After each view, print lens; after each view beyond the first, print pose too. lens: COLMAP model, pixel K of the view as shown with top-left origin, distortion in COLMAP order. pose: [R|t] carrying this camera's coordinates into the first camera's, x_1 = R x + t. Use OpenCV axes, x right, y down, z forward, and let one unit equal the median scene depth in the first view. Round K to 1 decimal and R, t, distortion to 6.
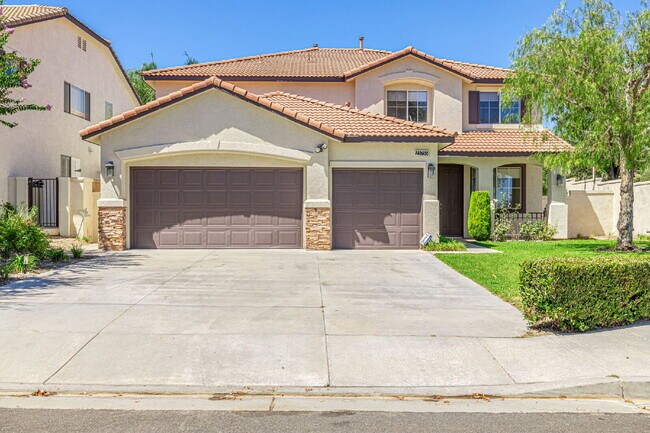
lens RADIAL K [[643.4, 0, 314.1], [0, 643.4, 217.8], [0, 0, 1]] dist [0.003373, 0.003020]
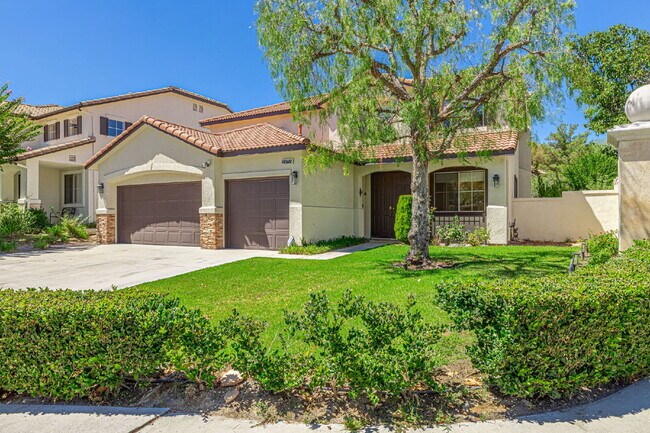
lens RADIAL K [[404.8, 0, 321.9], [0, 404.8, 215.8], [0, 0, 1]] dist [0.001403, 0.000231]
pose [[0.870622, -0.005757, -0.491919, 0.550595], [0.002414, 0.999969, -0.007429, -0.005448], [0.491946, 0.005280, 0.870609, 0.441020]]
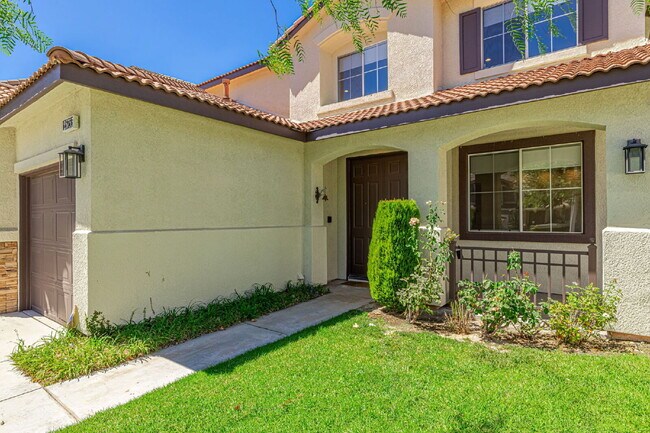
lens RADIAL K [[357.4, 0, 325.0], [0, 357.4, 216.5], [0, 0, 1]] dist [-0.000955, -0.000090]
pose [[0.769692, -0.009934, -0.638339, 0.460011], [0.006520, 0.999949, -0.007700, -0.034371], [0.638383, 0.001764, 0.769717, 0.926279]]
